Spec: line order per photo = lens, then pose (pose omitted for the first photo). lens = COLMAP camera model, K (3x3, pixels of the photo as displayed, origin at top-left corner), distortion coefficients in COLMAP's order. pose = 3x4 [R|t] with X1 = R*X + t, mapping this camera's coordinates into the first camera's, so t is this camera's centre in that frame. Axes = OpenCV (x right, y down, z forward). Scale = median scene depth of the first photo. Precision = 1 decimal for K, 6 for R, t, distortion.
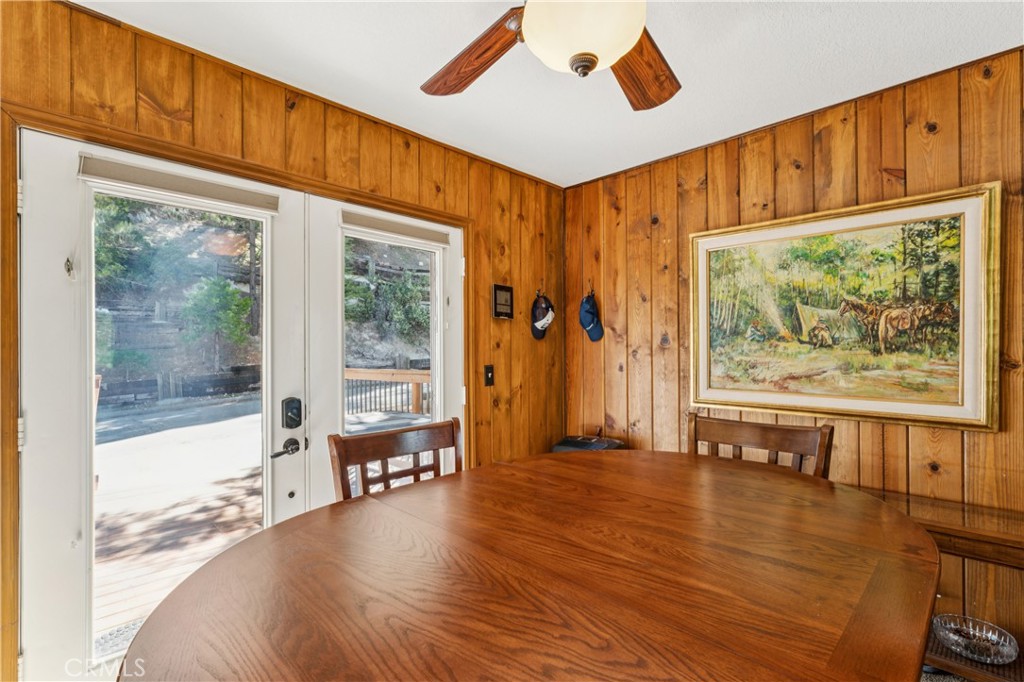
lens RADIAL K [[464.8, 0, 515.2], [0, 464.8, 349.8], [0, 0, 1]] dist [0.000665, 0.000288]
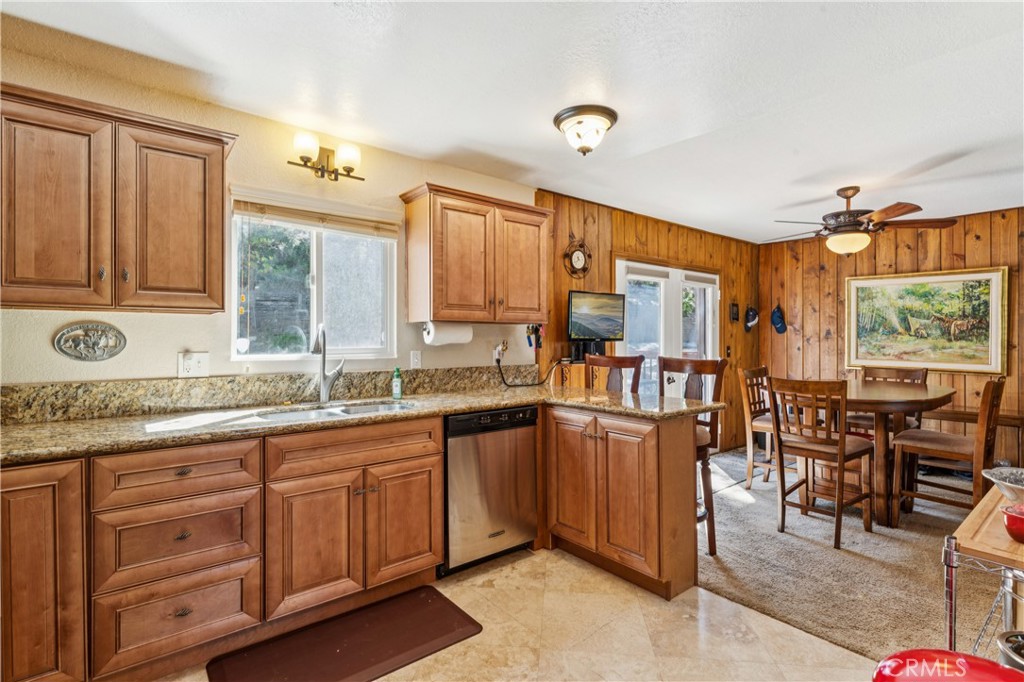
lens RADIAL K [[494.9, 0, 510.8], [0, 494.9, 337.1], [0, 0, 1]] dist [0.006593, 0.001076]
pose [[0.995467, 0.005200, -0.094969, -0.894129], [-0.004831, 0.999980, 0.004109, -0.009165], [0.094989, -0.003632, 0.995472, -1.296263]]
